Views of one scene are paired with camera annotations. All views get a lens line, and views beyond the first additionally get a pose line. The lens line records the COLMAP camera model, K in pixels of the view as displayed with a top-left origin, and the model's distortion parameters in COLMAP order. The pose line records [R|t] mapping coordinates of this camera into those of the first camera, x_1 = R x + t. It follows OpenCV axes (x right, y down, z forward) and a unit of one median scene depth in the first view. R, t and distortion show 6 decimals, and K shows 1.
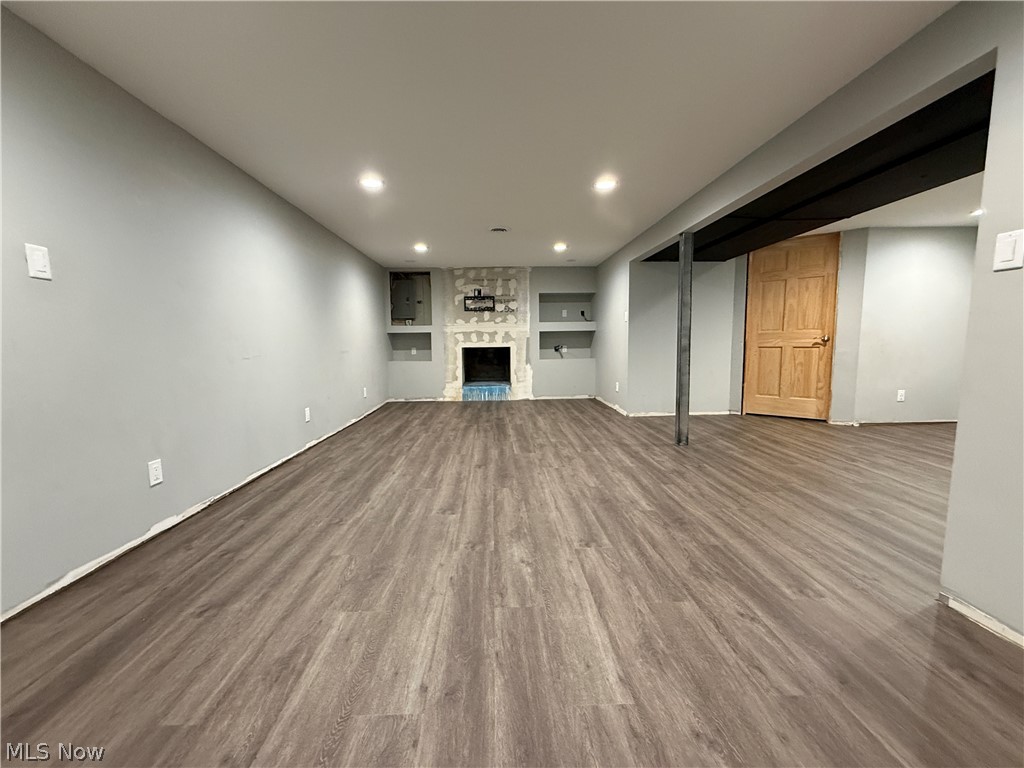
lens RADIAL K [[405.8, 0, 510.9], [0, 405.8, 385.1], [0, 0, 1]] dist [0.002105, -0.000694]
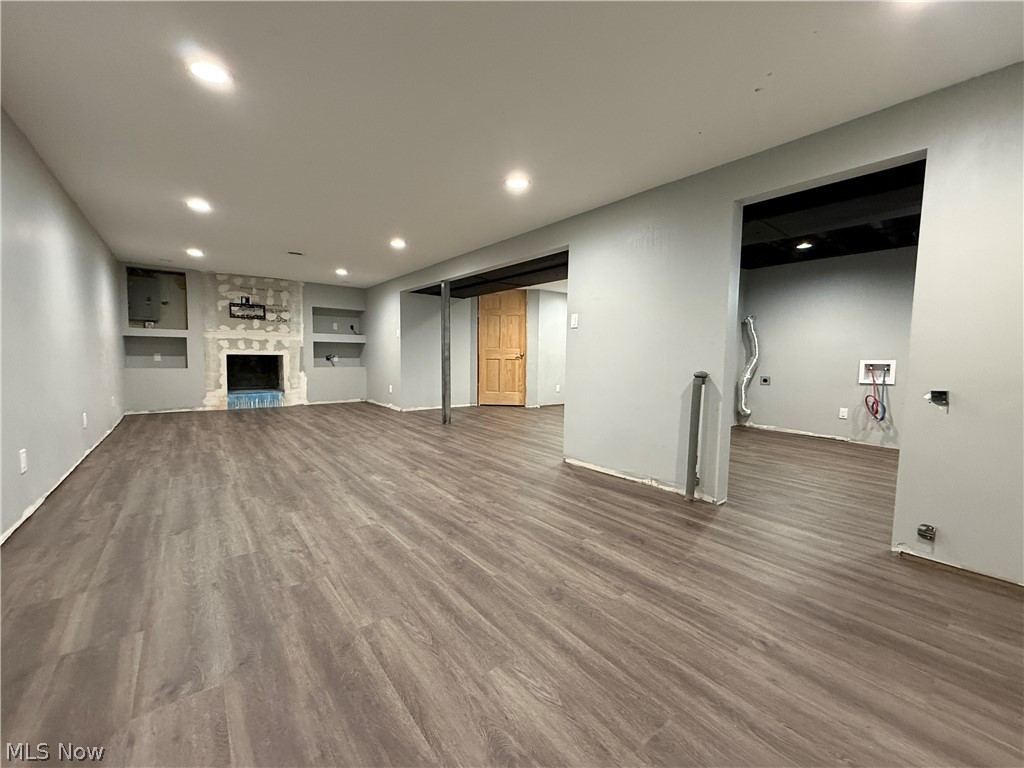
lens RADIAL K [[405.8, 0, 509.5], [0, 405.8, 384.7], [0, 0, 1]] dist [0.002105, -0.000694]
pose [[0.810465, -0.017759, 0.585518, -0.204914], [0.037726, 0.999048, -0.021918, 0.038701], [-0.584571, 0.039853, 0.810363, -0.264245]]
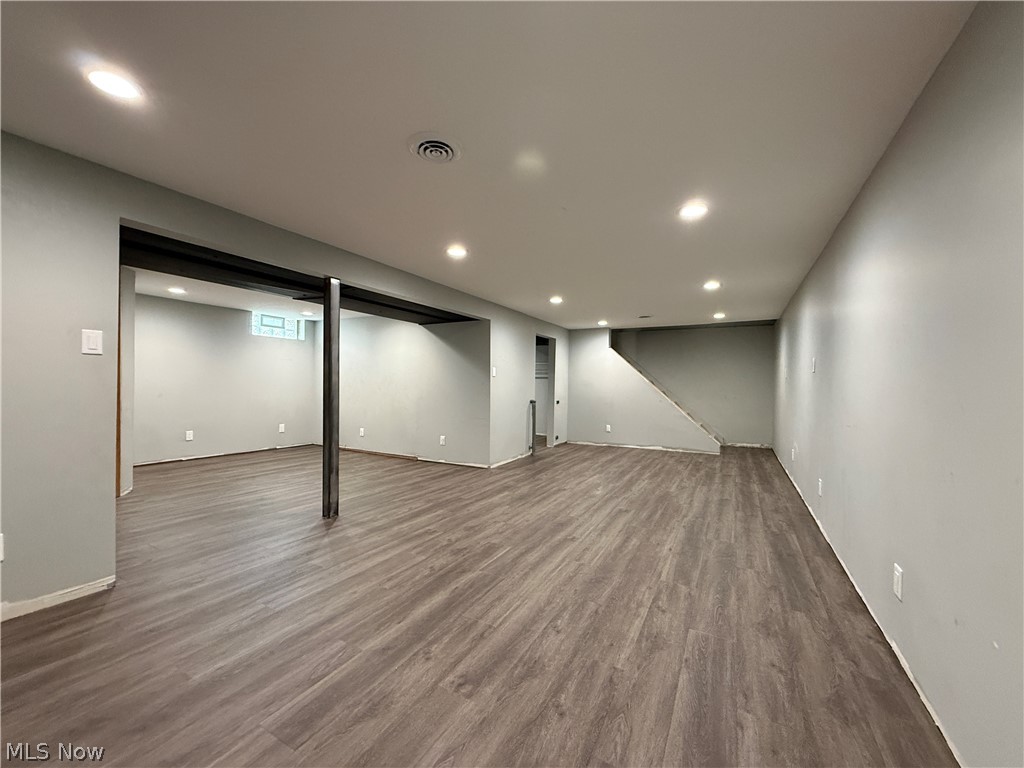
lens RADIAL K [[405.8, 0, 509.7], [0, 405.8, 386.3], [0, 0, 1]] dist [0.002105, -0.000694]
pose [[-0.851073, -0.003932, 0.525033, -0.299630], [0.050286, 0.994765, 0.088963, -0.155812], [-0.522634, 0.102116, -0.846420, 1.254596]]
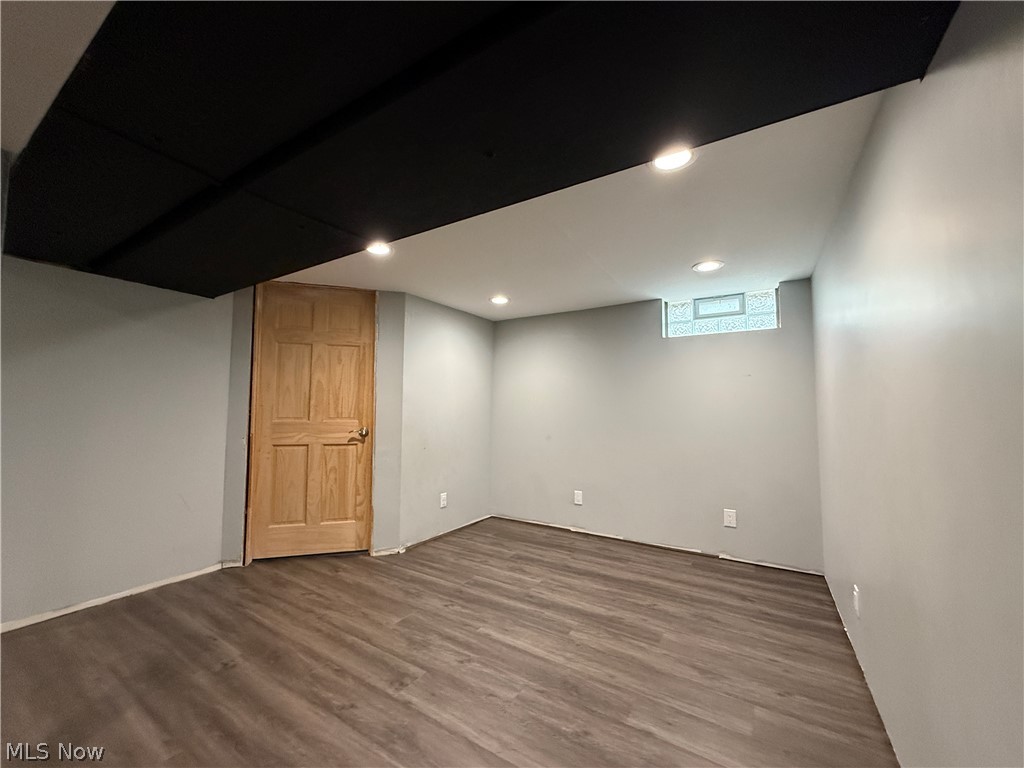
lens RADIAL K [[405.8, 0, 509.6], [0, 405.8, 385.6], [0, 0, 1]] dist [0.002105, -0.000694]
pose [[0.564478, 0.068139, 0.822631, 0.329094], [0.074868, 0.988253, -0.133231, -0.081246], [-0.822046, 0.136795, 0.552746, 0.386800]]
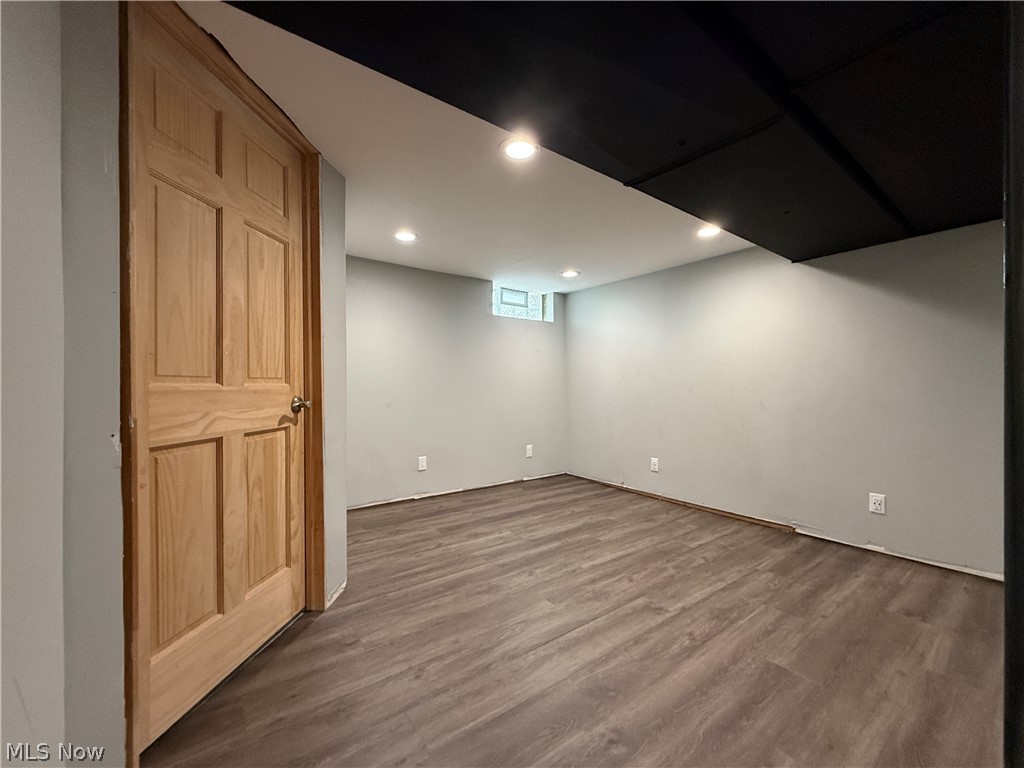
lens RADIAL K [[405.8, 0, 510.4], [0, 405.8, 386.6], [0, 0, 1]] dist [0.002105, -0.000694]
pose [[-0.560257, 0.011442, 0.828240, 0.335573], [0.097053, 0.993924, 0.051919, -0.132281], [-0.822613, 0.109471, -0.557964, 1.049018]]
